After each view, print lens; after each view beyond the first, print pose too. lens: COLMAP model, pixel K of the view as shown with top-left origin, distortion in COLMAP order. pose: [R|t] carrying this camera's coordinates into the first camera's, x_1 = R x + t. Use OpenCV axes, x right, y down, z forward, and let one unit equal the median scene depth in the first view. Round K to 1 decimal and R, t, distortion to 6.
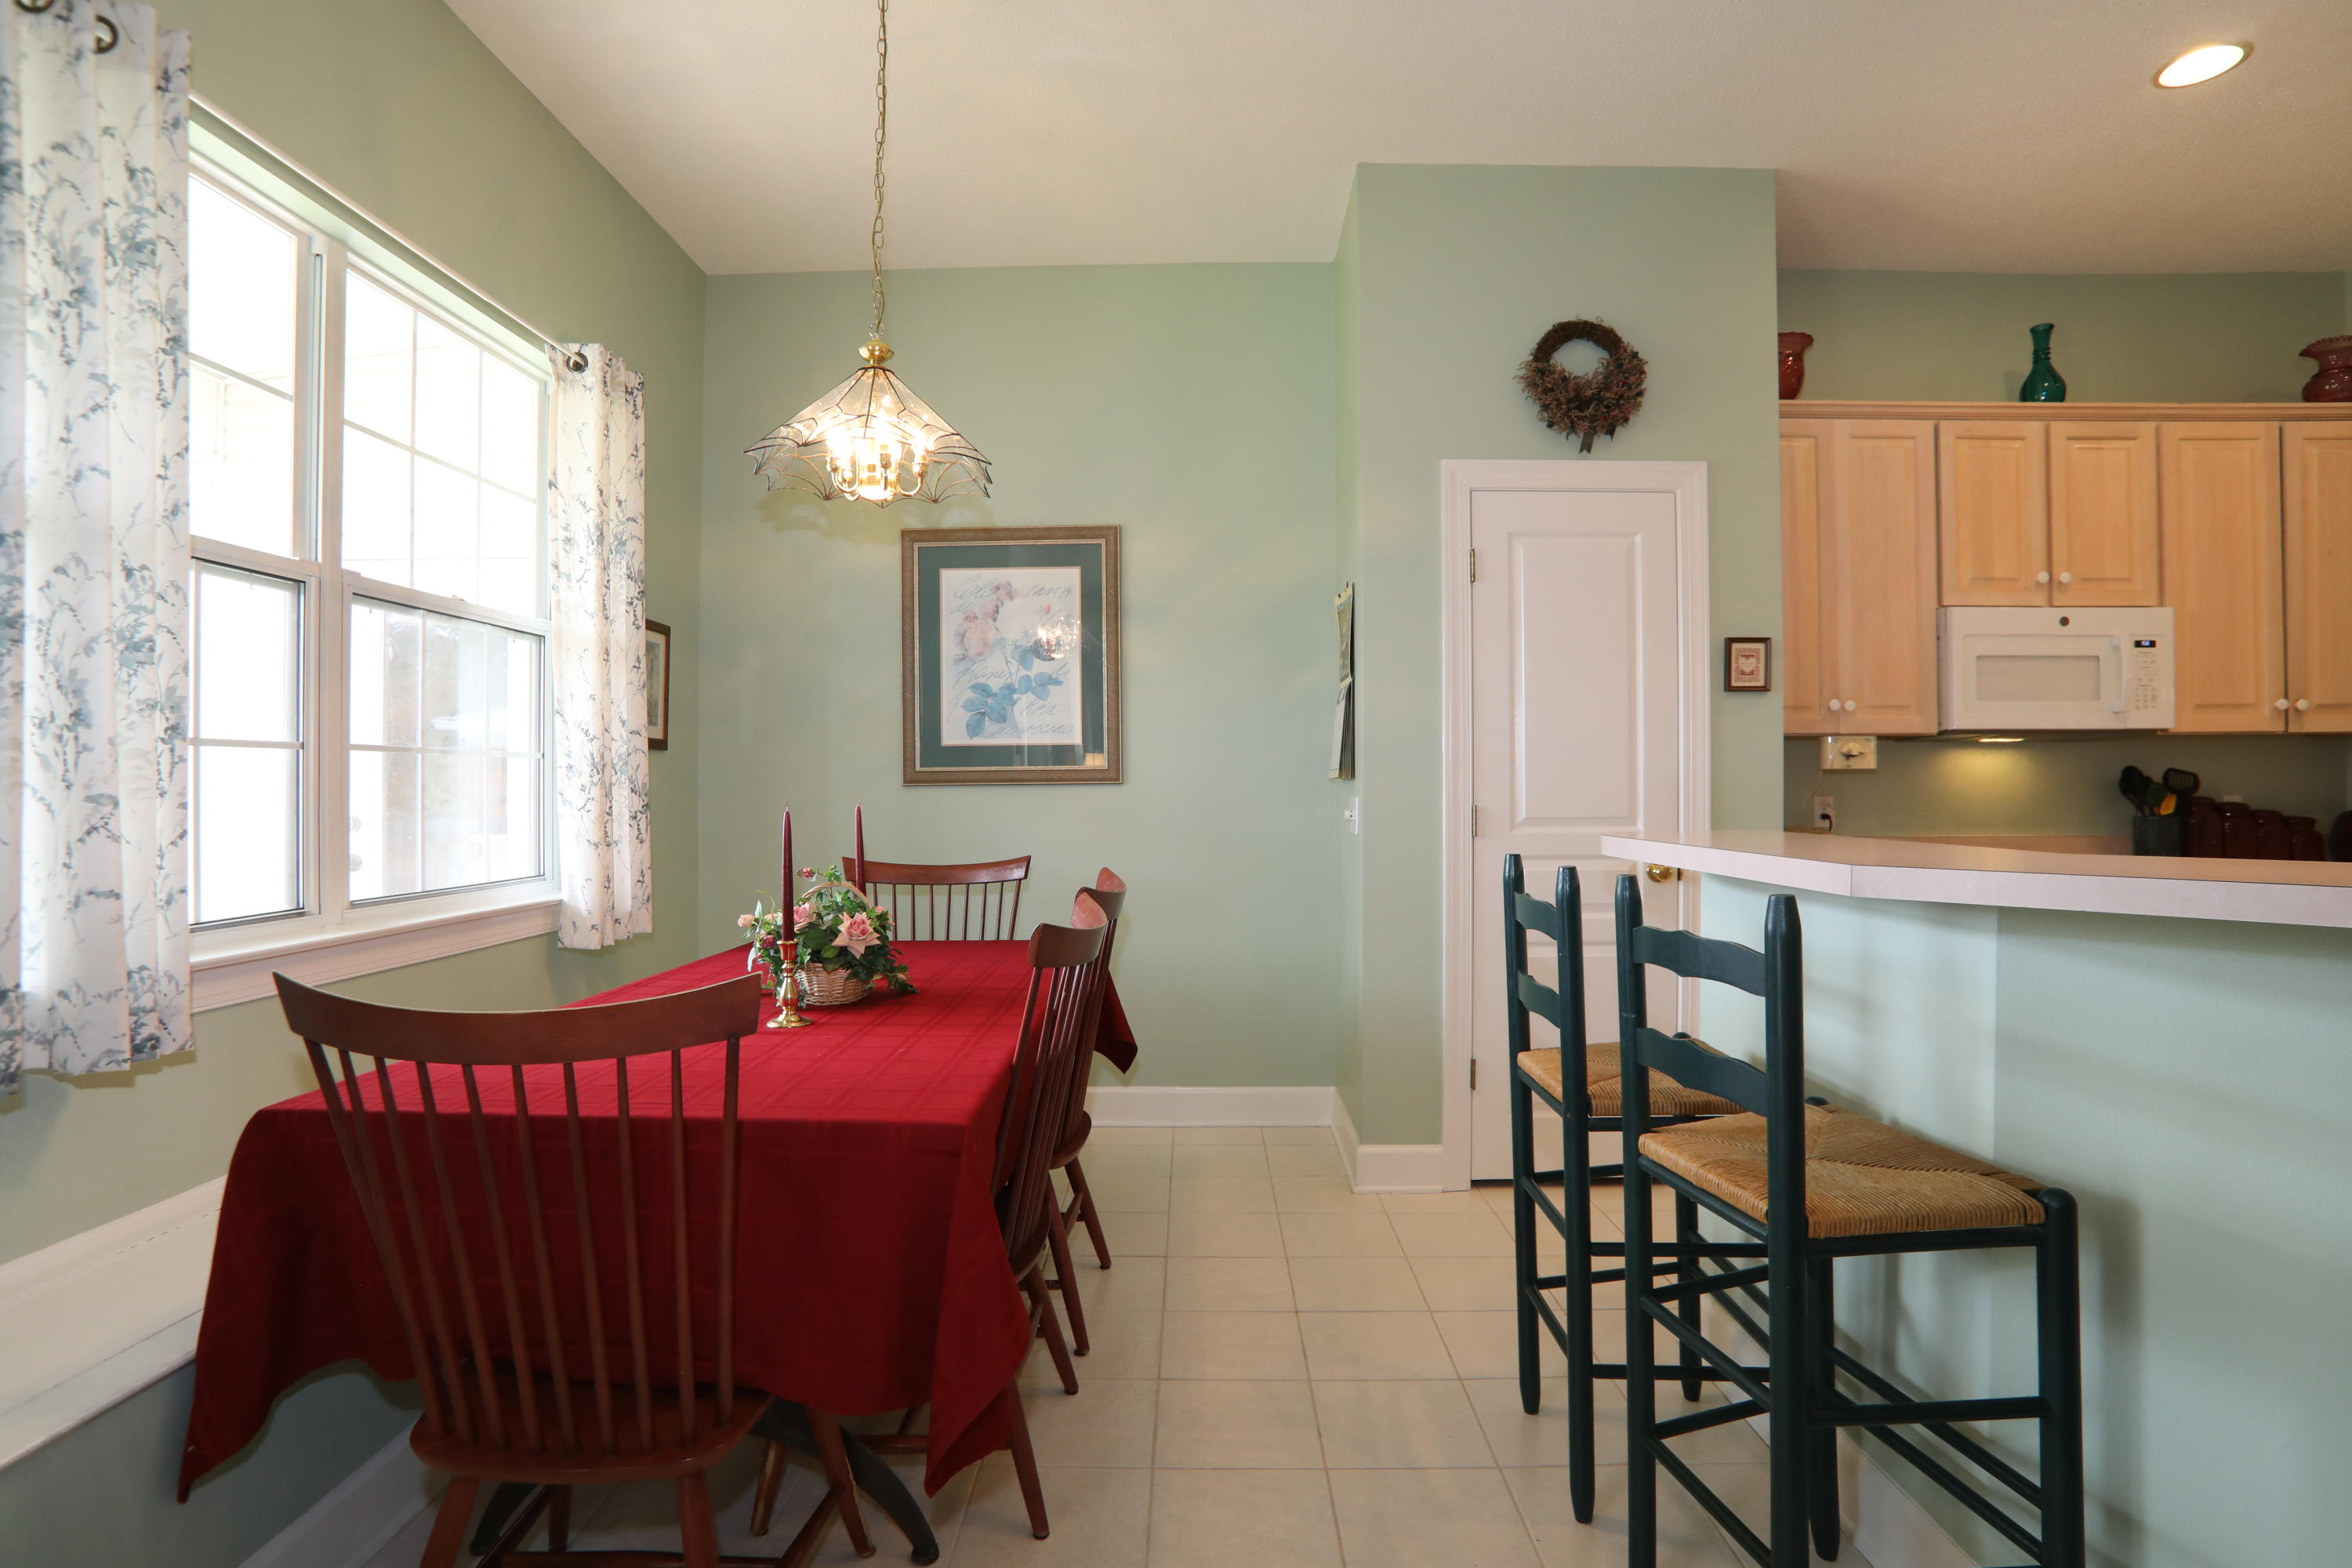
lens RADIAL K [[1111.8, 0, 1178.4], [0, 1111.8, 778.5], [0, 0, 1]] dist [-0.025475, 0.000195]
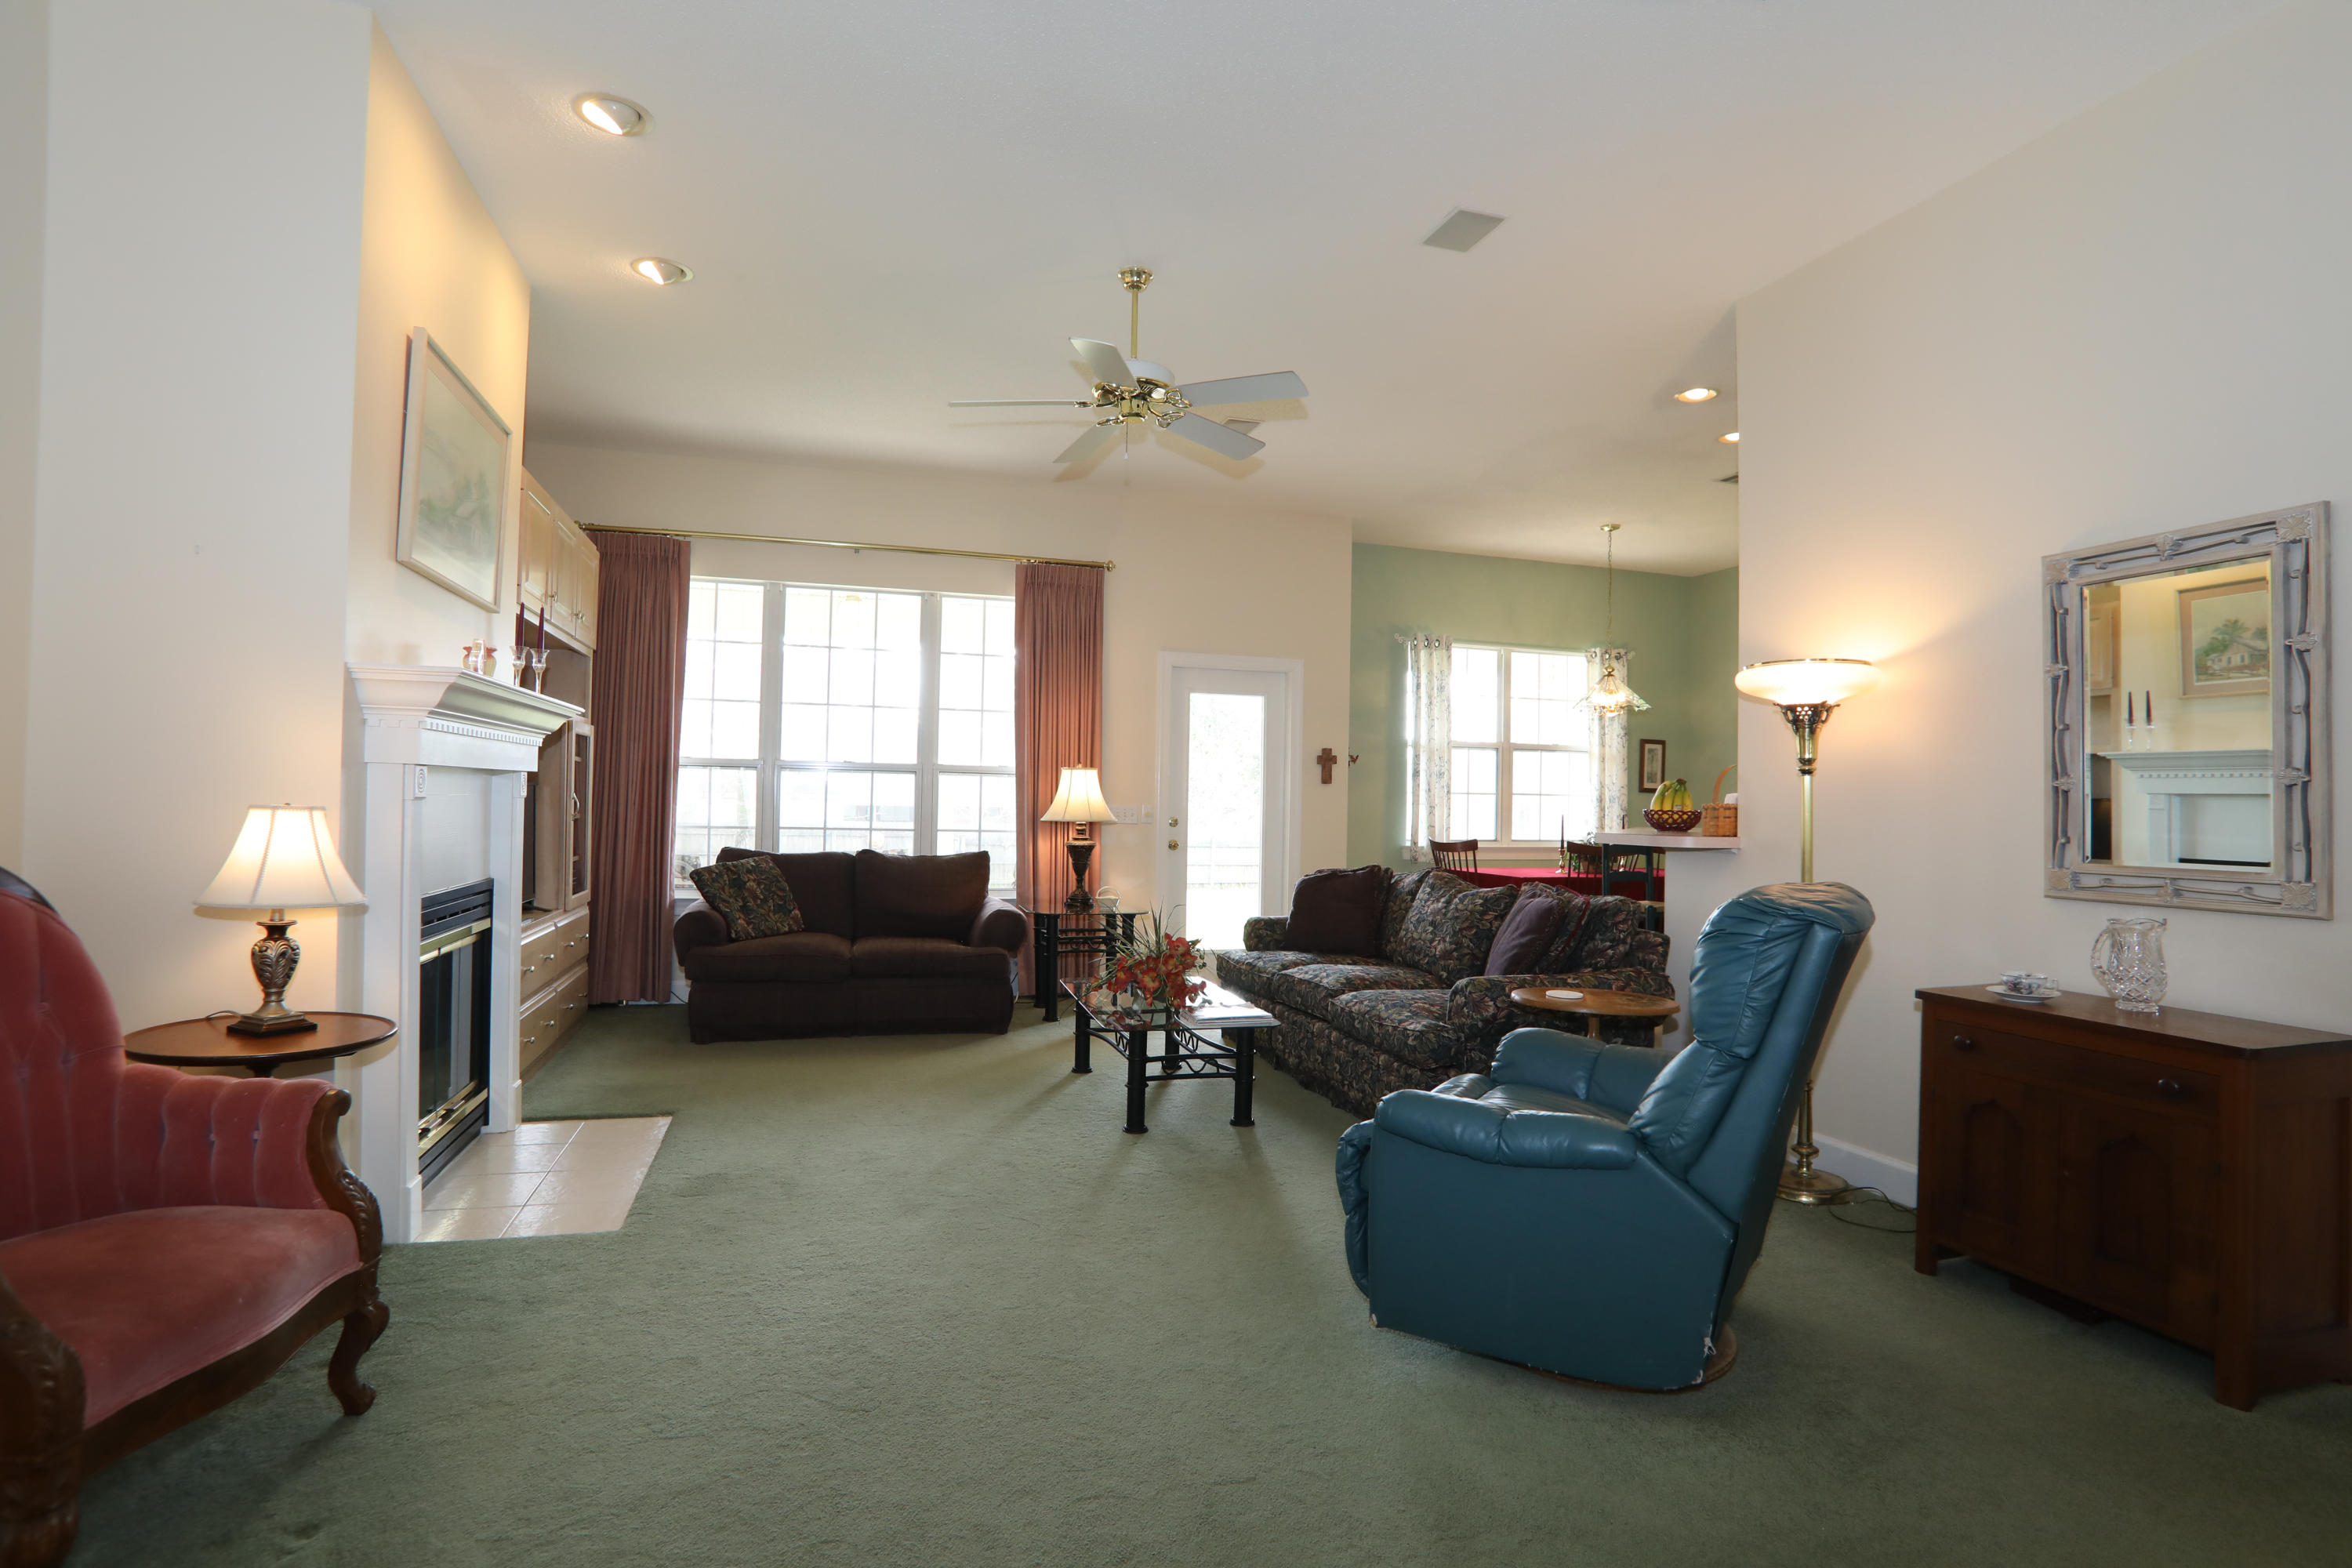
lens RADIAL K [[1143.5, 0, 1180.9], [0, 1143.5, 778.4], [0, 0, 1]] dist [-0.026452, 0.006055]
pose [[0.311877, -0.014640, -0.950010, 1.719813], [-0.010981, 0.999759, -0.019012, 0.002698], [0.950059, 0.016361, 0.311641, -0.826107]]
